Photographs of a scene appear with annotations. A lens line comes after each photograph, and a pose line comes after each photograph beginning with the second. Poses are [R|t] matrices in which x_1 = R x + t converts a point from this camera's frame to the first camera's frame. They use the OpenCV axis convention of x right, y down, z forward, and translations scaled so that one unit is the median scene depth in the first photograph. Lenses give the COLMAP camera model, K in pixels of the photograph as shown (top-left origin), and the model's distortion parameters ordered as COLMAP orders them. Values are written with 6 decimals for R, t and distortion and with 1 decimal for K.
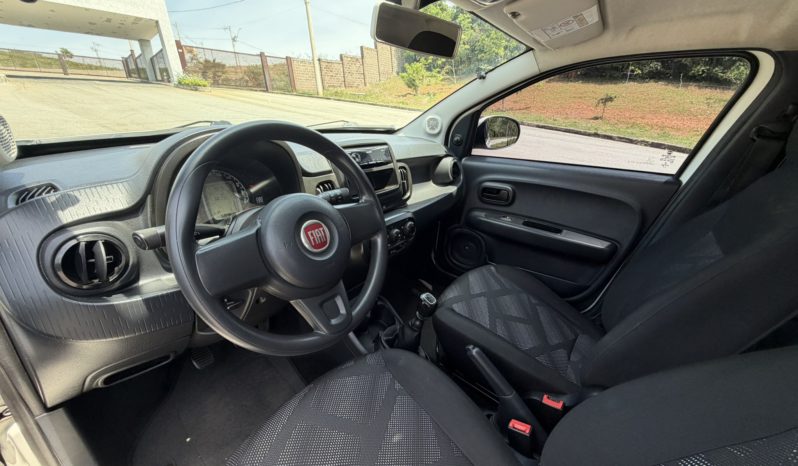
lens RADIAL K [[320.1, 0, 399.6], [0, 320.1, 231.4], [0, 0, 1]] dist [0.001884, -0.000386]
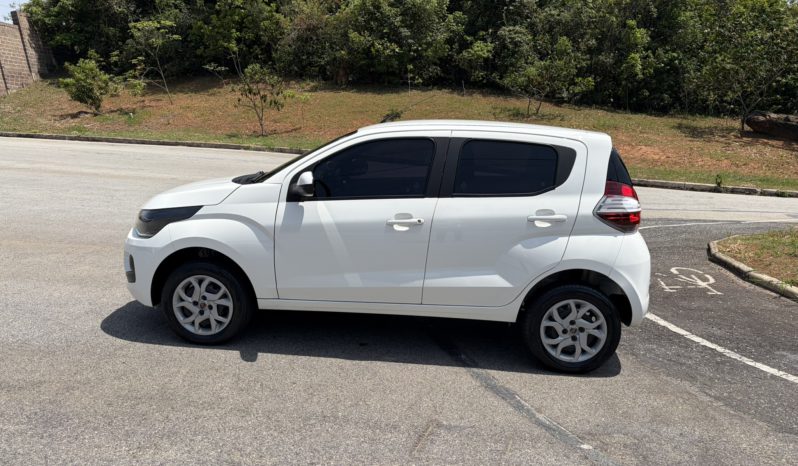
lens RADIAL K [[602.3, 0, 401.4], [0, 602.3, 231.4], [0, 0, 1]] dist [0.053889, -0.076249]
pose [[0.846024, -0.138949, 0.514719, -0.087804], [0.234542, 0.964000, -0.125275, 0.033131], [-0.478783, 0.226709, 0.848157, -0.125586]]
